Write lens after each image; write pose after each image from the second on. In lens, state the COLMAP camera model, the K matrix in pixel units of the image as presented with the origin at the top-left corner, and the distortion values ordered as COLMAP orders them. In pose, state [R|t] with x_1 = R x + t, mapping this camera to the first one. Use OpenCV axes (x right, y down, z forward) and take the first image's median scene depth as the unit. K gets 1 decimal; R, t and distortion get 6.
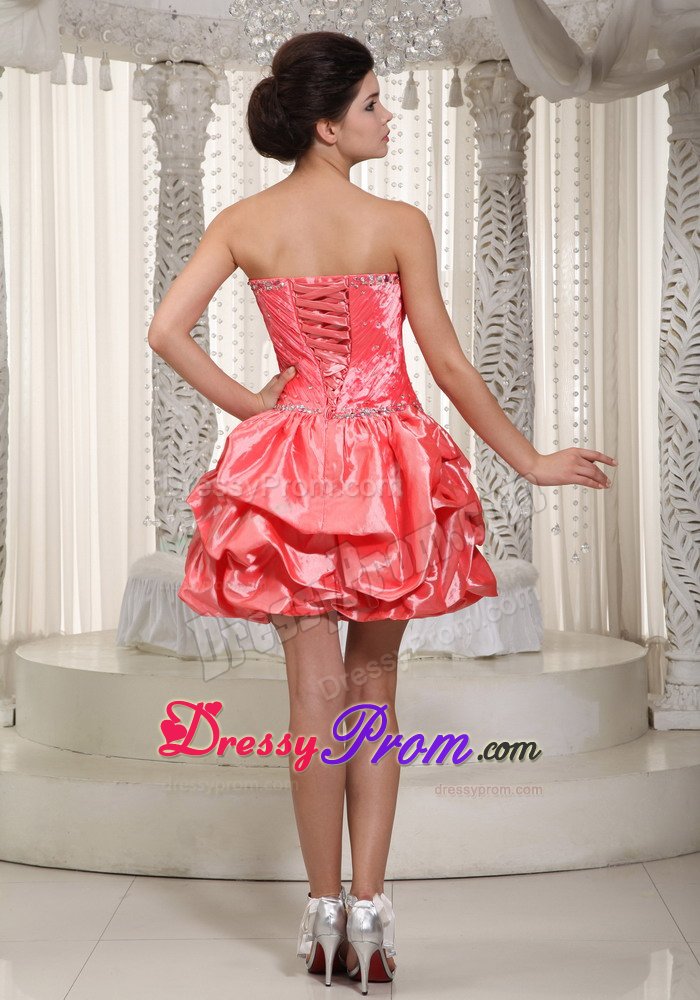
lens RADIAL K [[2189.2, 0, 370.5], [0, 2189.2, 503.9], [0, 0, 1]] dist [0.367340, 0.000000]
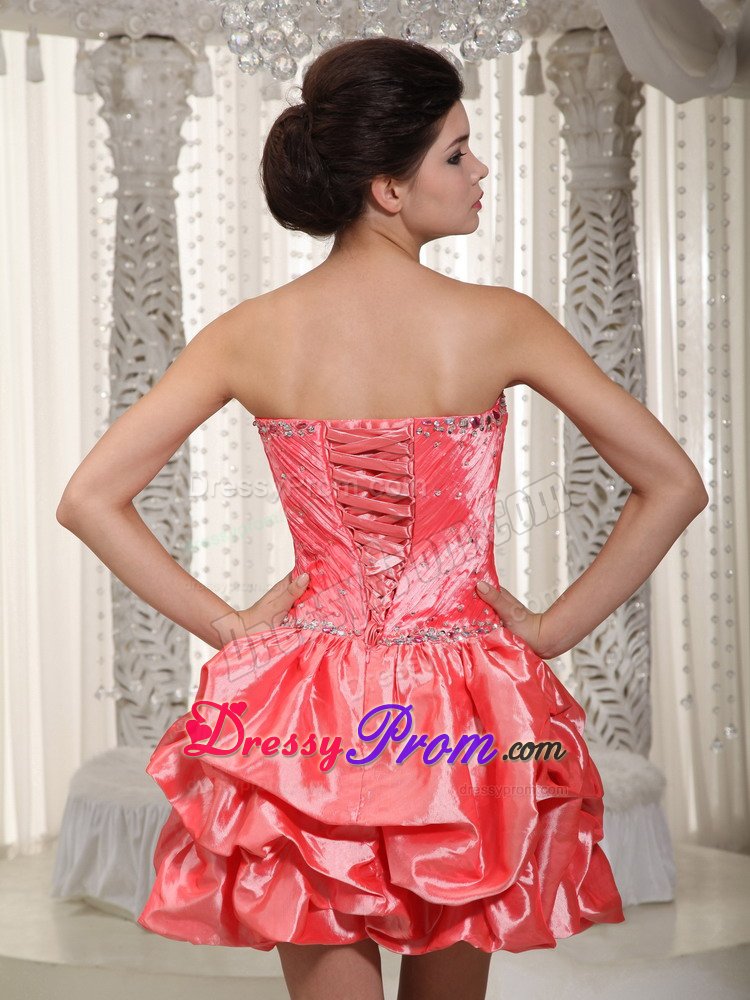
lens RADIAL K [[2621.7, 0, 386.4], [0, 2621.7, 494.4], [0, 0, 1]] dist [0.474700, 0.000000]
pose [[0.999844, -0.012276, -0.012707, 0.000715], [0.012322, 0.999918, 0.003570, -0.056484], [0.012662, -0.003726, 0.999913, 0.158181]]
